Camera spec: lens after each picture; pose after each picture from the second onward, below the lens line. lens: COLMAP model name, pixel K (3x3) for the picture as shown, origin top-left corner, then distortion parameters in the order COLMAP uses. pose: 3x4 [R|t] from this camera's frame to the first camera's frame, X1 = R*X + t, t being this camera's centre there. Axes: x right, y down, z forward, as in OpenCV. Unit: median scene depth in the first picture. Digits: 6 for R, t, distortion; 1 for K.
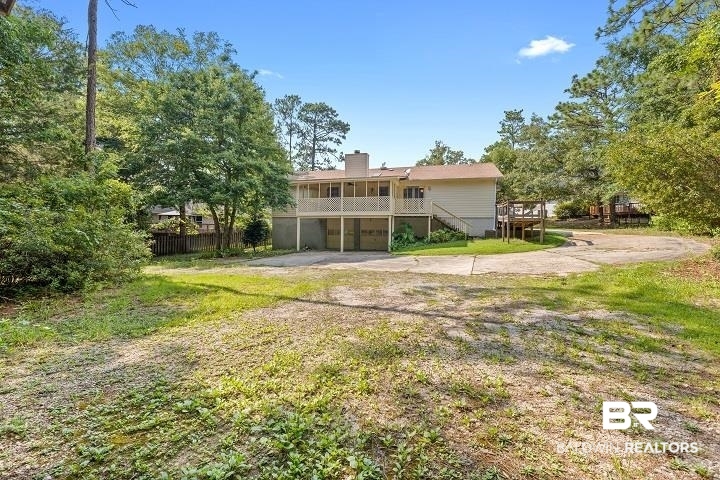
lens RADIAL K [[294.2, 0, 358.3], [0, 294.2, 231.5], [0, 0, 1]] dist [0.000212, -0.000072]
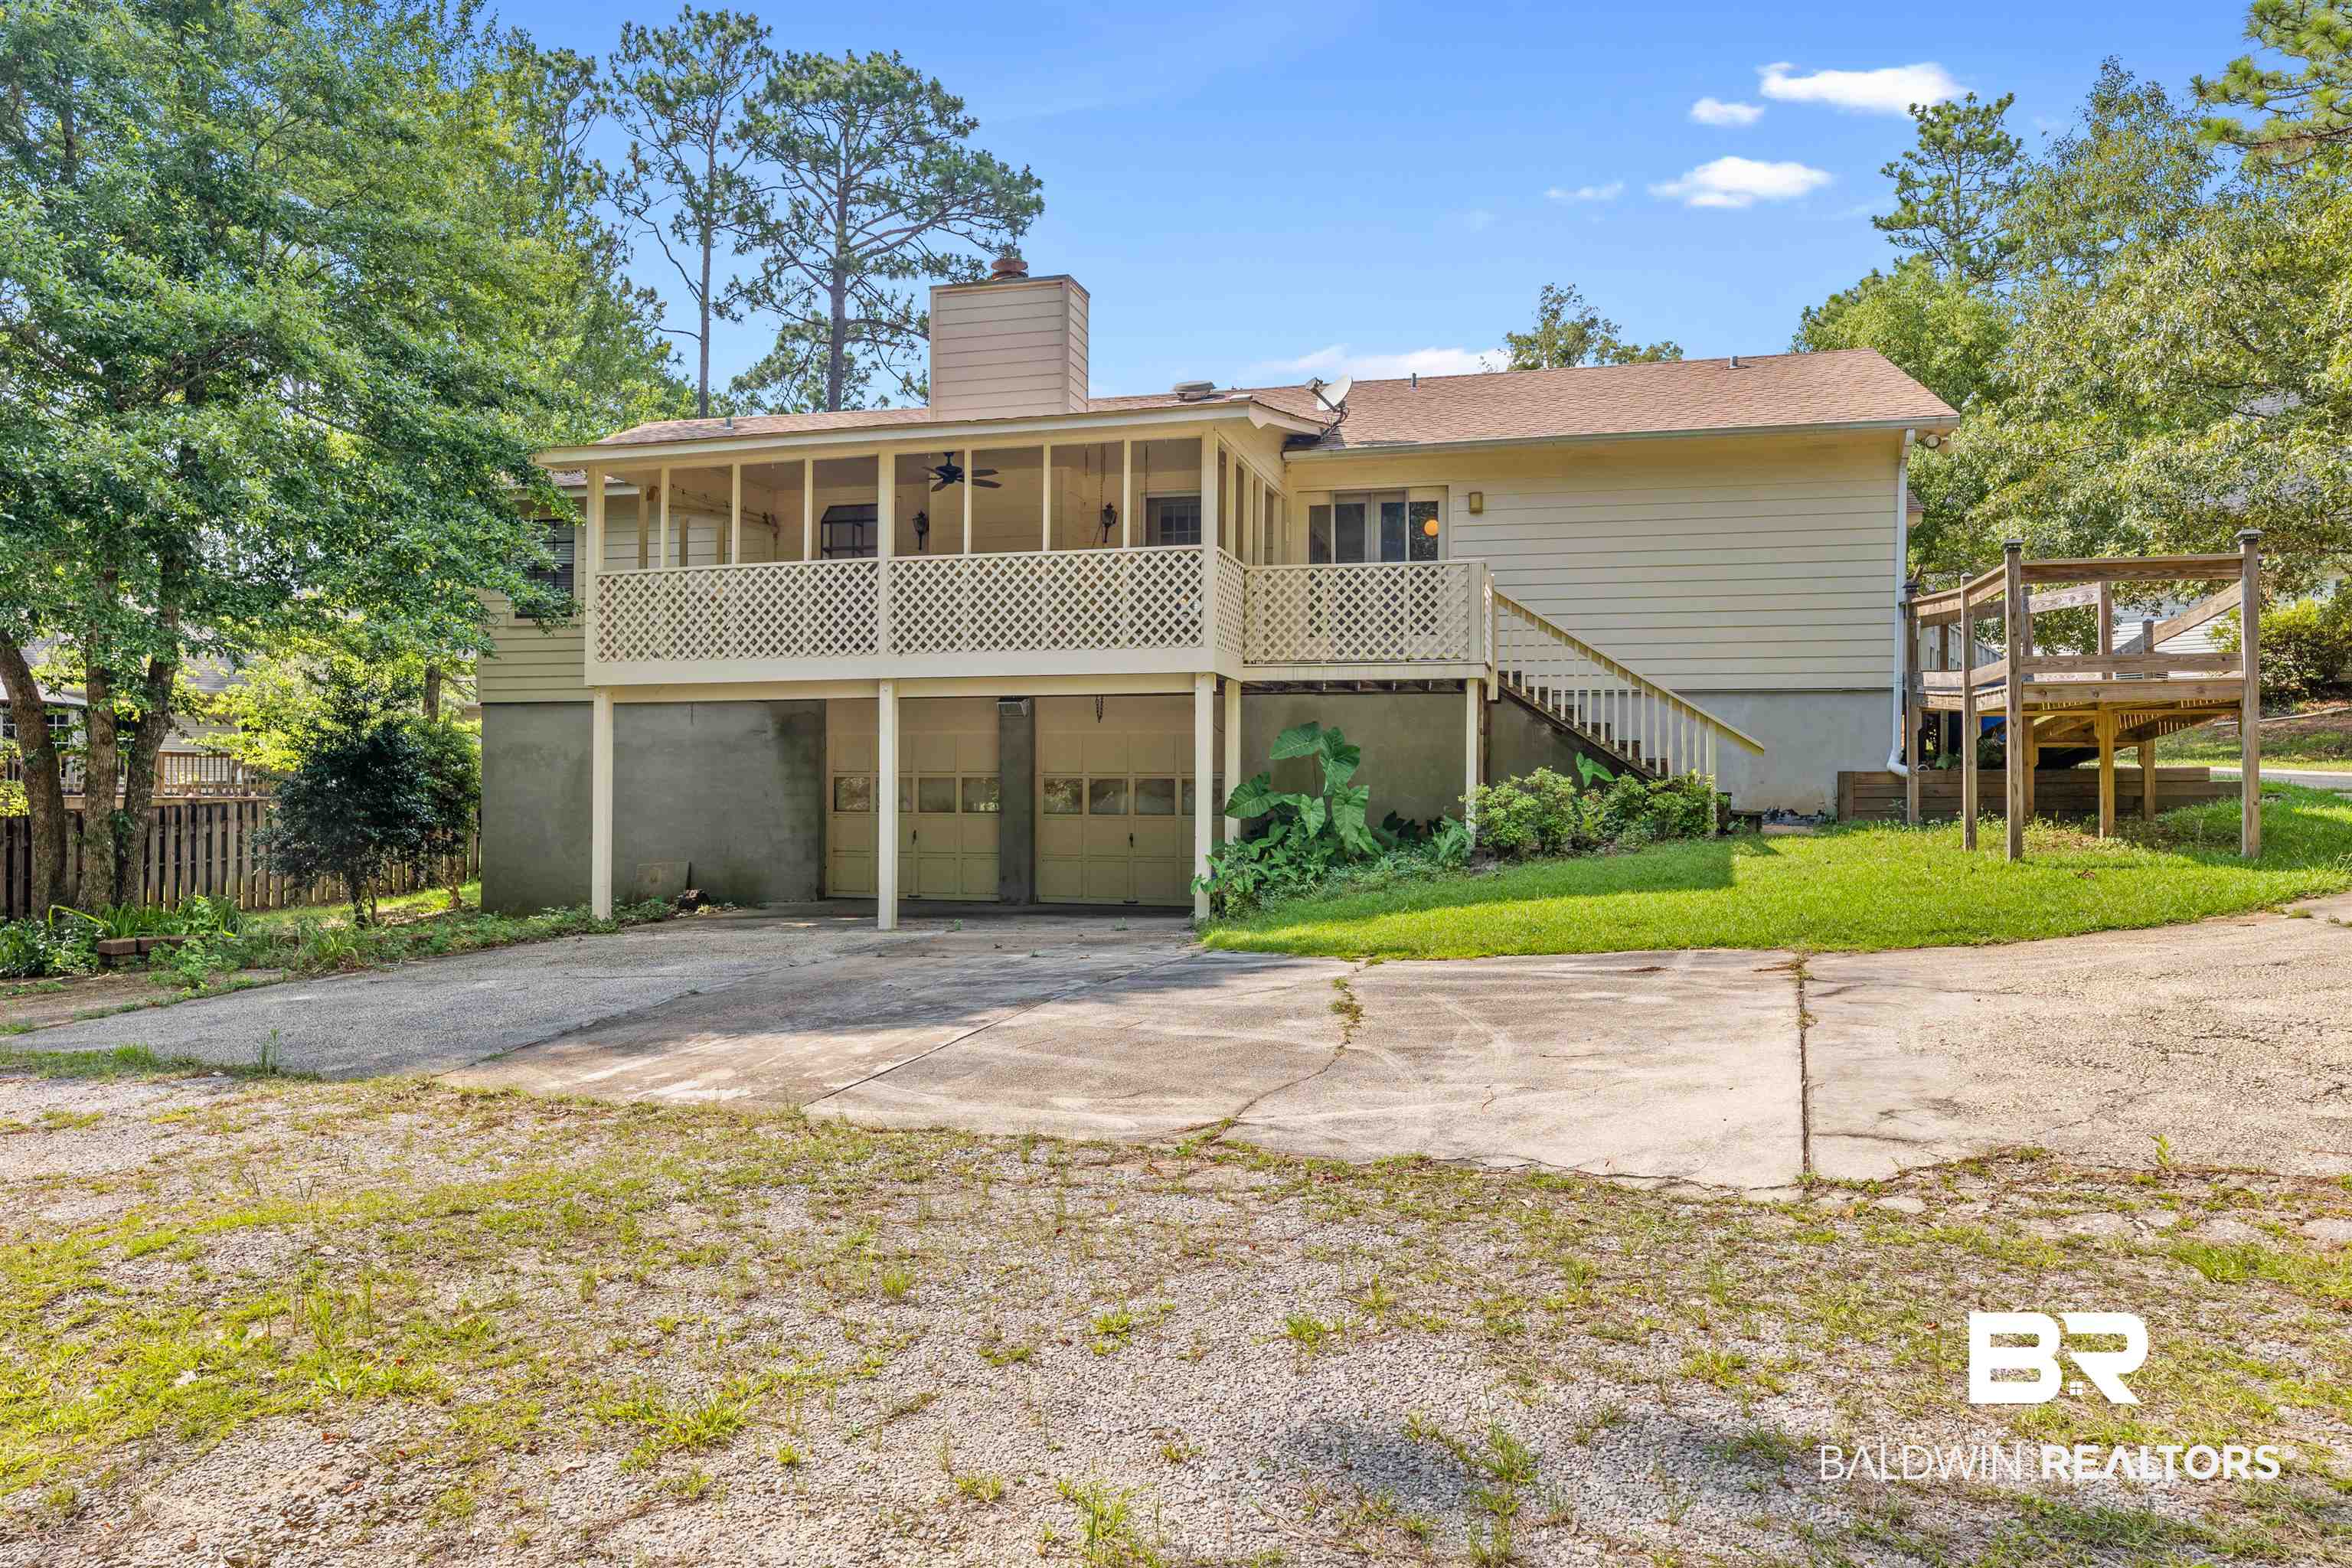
lens RADIAL K [[1659.8, 0, 1176.0], [0, 1659.8, 784.0], [0, 0, 1]] dist [0.027397, 0.001640]
pose [[0.998933, -0.009566, 0.045185, 0.047337], [0.009706, 0.999949, -0.002893, 0.001667], [-0.045155, 0.003329, 0.998974, 0.147074]]
